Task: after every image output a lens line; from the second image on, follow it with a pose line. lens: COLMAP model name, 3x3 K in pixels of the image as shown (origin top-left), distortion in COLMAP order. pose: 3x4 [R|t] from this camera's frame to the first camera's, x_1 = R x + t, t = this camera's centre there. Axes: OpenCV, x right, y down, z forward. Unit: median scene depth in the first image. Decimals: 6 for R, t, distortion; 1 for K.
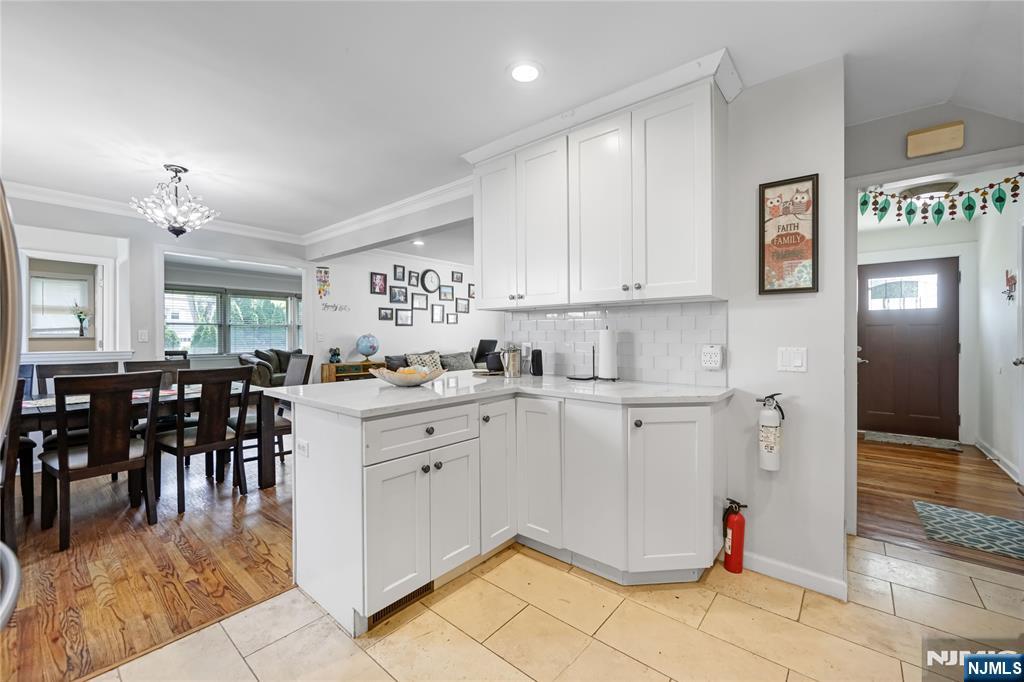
lens RADIAL K [[405.4, 0, 511.7], [0, 405.4, 336.2], [0, 0, 1]] dist [-0.009262, 0.001365]
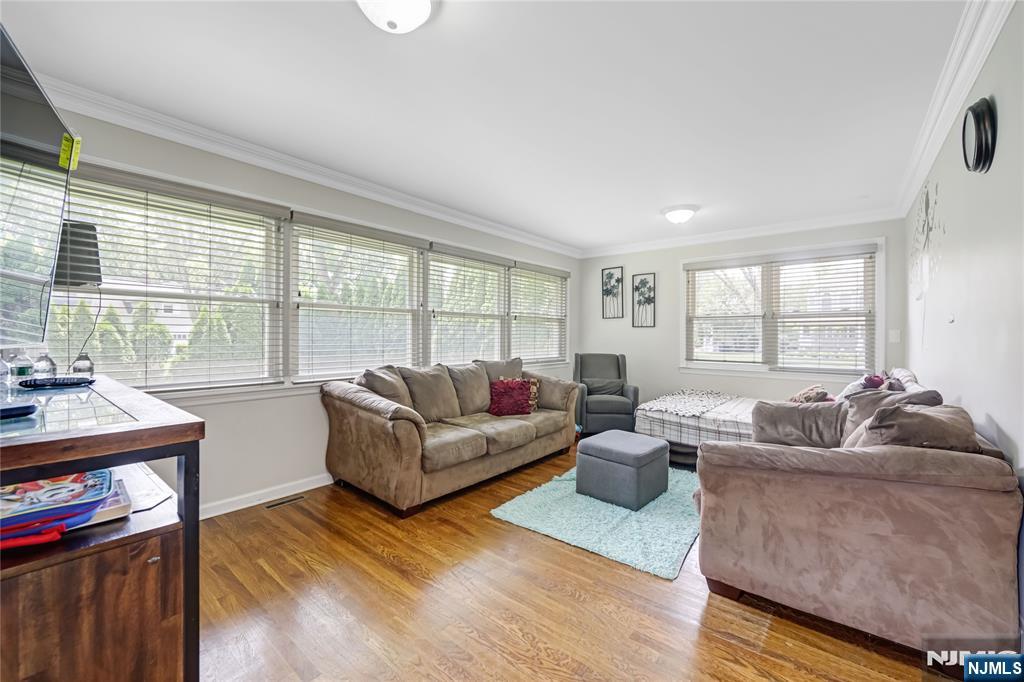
lens RADIAL K [[405.4, 0, 514.1], [0, 405.4, 335.0], [0, 0, 1]] dist [-0.009262, 0.001365]
pose [[0.999901, 0.005524, 0.012922, -0.498103], [-0.005564, 0.999980, 0.003052, -0.002314], [-0.012905, -0.003123, 0.999912, 0.612108]]
